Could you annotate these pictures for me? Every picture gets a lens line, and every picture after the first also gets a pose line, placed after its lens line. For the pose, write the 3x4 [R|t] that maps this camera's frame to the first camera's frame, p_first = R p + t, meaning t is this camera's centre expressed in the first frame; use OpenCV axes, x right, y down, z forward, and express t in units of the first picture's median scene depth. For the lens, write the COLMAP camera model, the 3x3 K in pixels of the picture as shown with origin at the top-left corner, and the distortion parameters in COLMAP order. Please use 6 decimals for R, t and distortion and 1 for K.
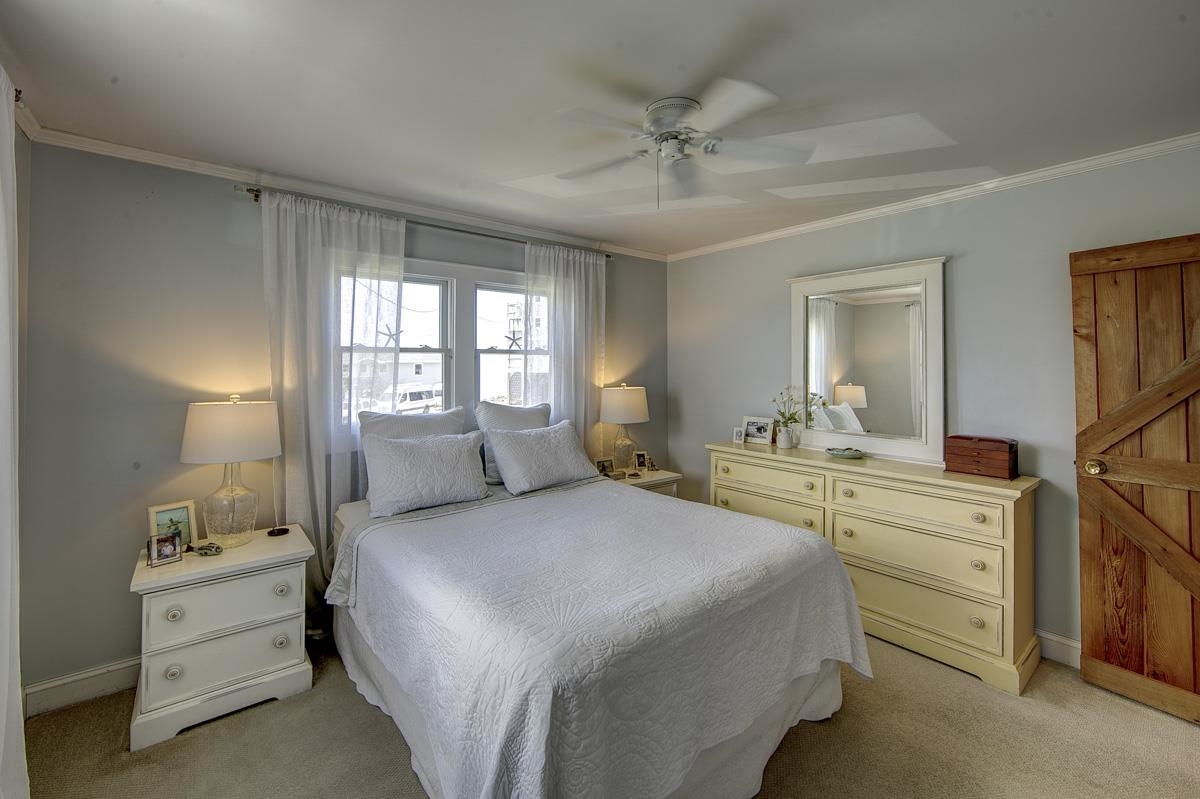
lens RADIAL K [[512.4, 0, 601.8], [0, 512.4, 372.2], [0, 0, 1]] dist [-0.002605, -0.000233]
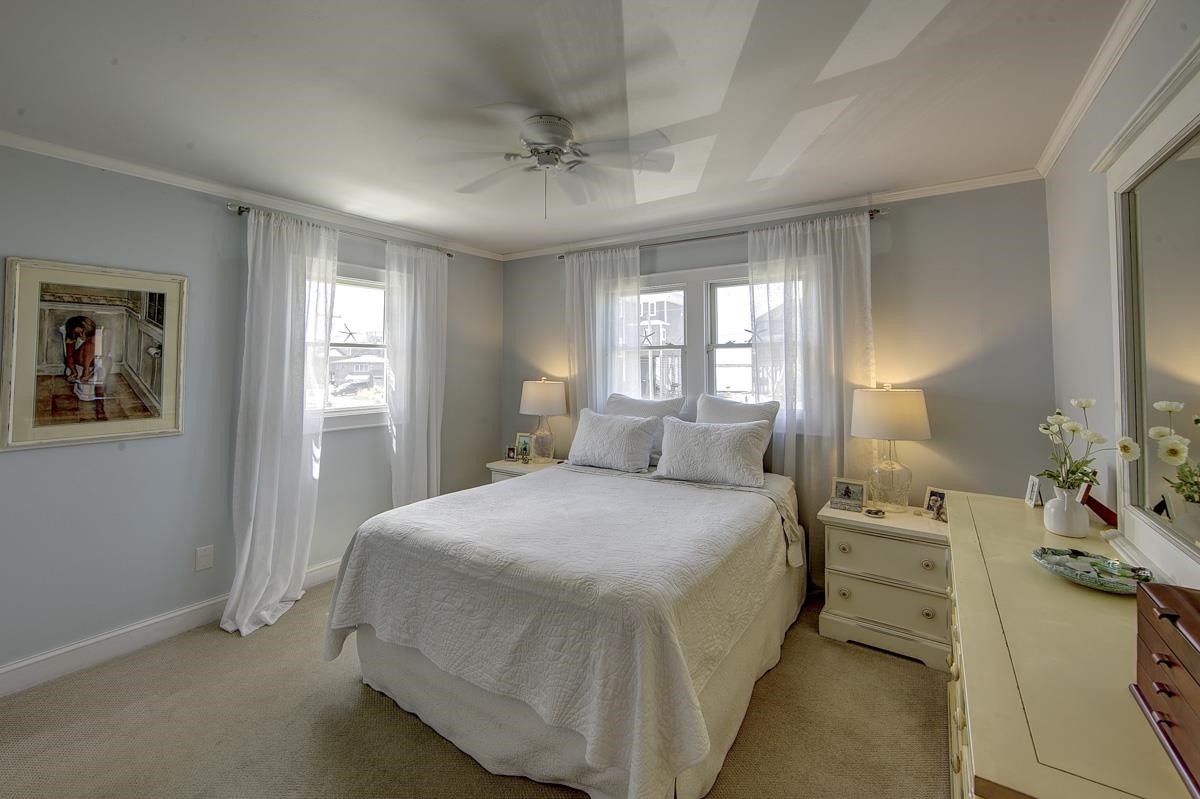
lens RADIAL K [[499.4, 0, 571.4], [0, 499.4, 348.1], [0, 0, 1]] dist [-0.012732, 0.000048]
pose [[0.268273, -0.028187, -0.962931, 0.695502], [-0.009030, 0.999454, -0.031772, -0.001525], [0.963301, 0.017218, 0.267872, 0.456919]]
